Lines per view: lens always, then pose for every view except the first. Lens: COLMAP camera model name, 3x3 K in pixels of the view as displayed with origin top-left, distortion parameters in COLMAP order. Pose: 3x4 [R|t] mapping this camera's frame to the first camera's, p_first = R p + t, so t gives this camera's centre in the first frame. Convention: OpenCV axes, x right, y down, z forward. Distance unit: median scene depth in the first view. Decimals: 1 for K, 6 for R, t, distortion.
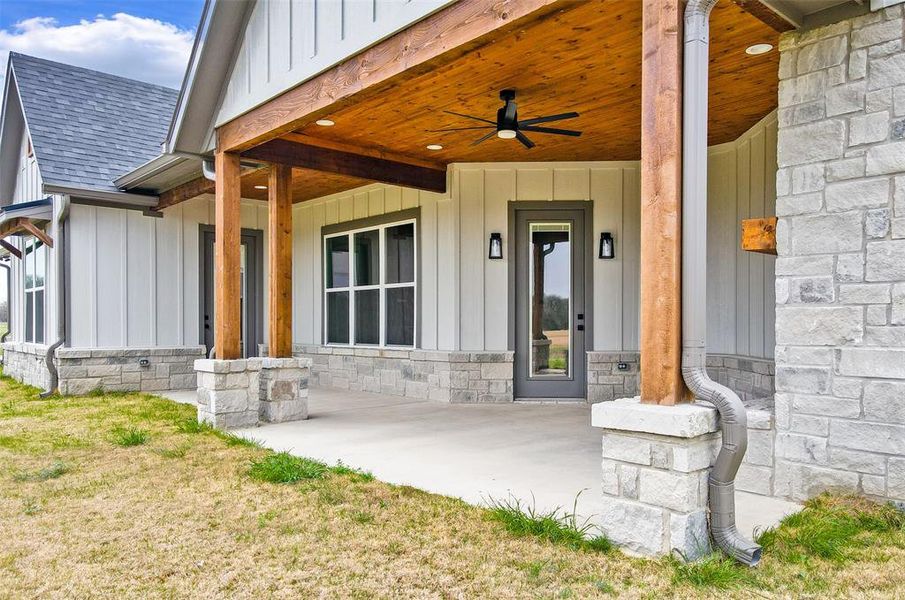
lens RADIAL K [[679.4, 0, 463.3], [0, 679.4, 333.8], [0, 0, 1]] dist [0.000704, 0.001648]
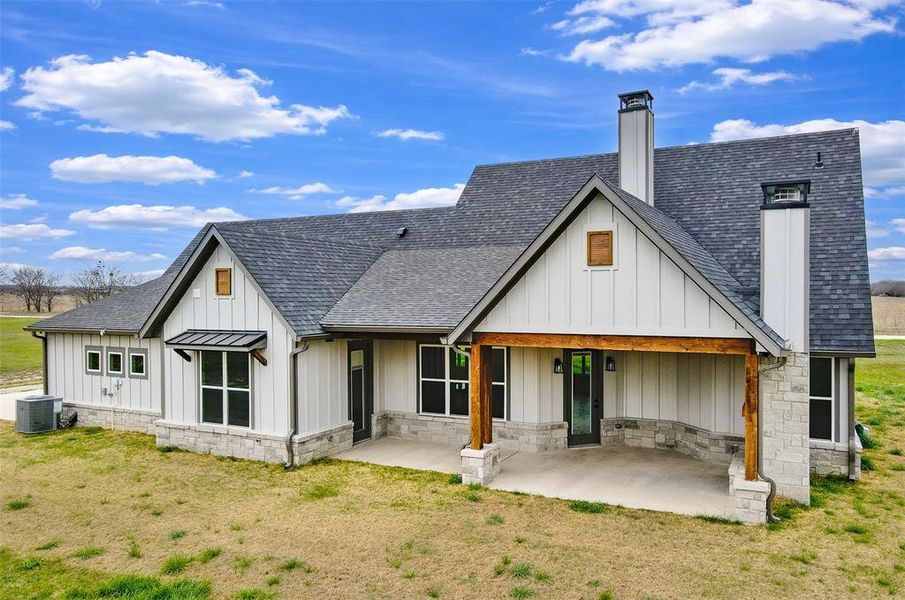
lens RADIAL K [[674.1, 0, 459.8], [0, 674.1, 304.1], [0, 0, 1]] dist [-0.000400, 0.000810]
pose [[0.933728, -0.010626, 0.357824, -0.797968], [0.010700, 0.999941, 0.001773, -0.282486], [-0.357822, 0.002174, 0.933787, -0.584074]]
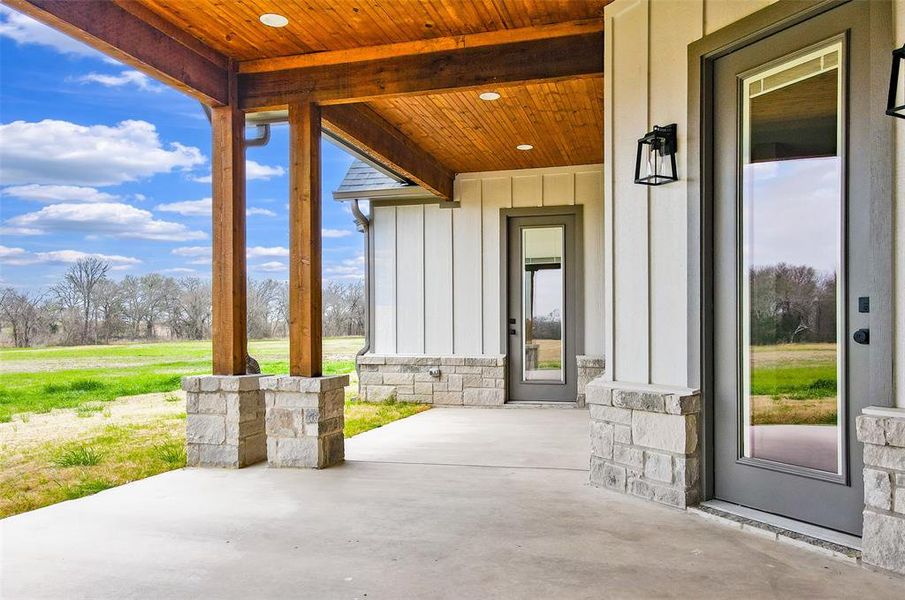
lens RADIAL K [[679.4, 0, 463.3], [0, 679.4, 333.8], [0, 0, 1]] dist [0.000704, 0.001648]
pose [[0.531742, 0.002820, -0.846902, 0.332540], [-0.009462, 0.999952, -0.002611, -0.006997], [0.846853, 0.009402, 0.531743, 0.597656]]
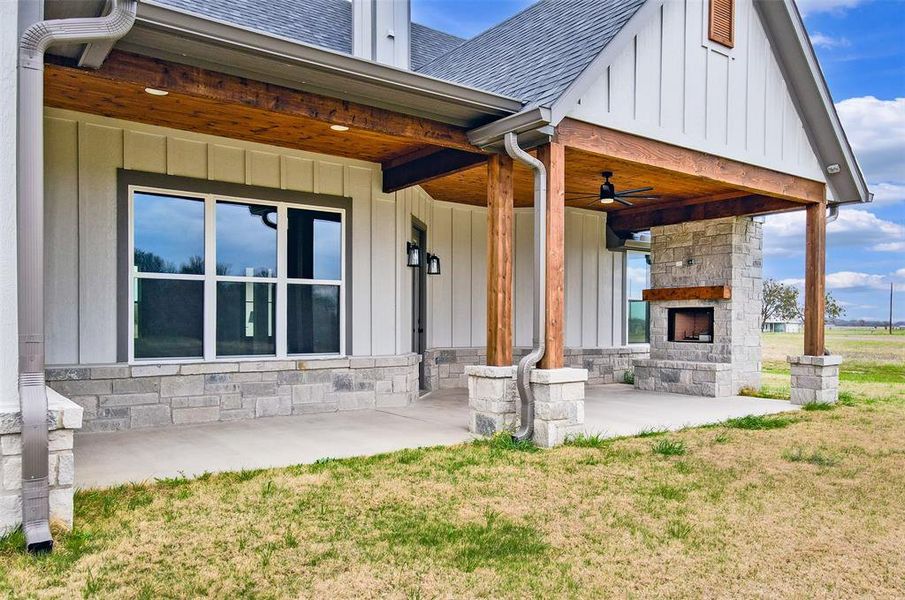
lens RADIAL K [[674.1, 0, 459.8], [0, 674.1, 304.1], [0, 0, 1]] dist [-0.000400, 0.000810]
pose [[0.106483, 0.026985, 0.993948, -0.921065], [0.011256, 0.999535, -0.028342, -0.018305], [-0.994251, 0.014205, 0.106130, 0.752333]]
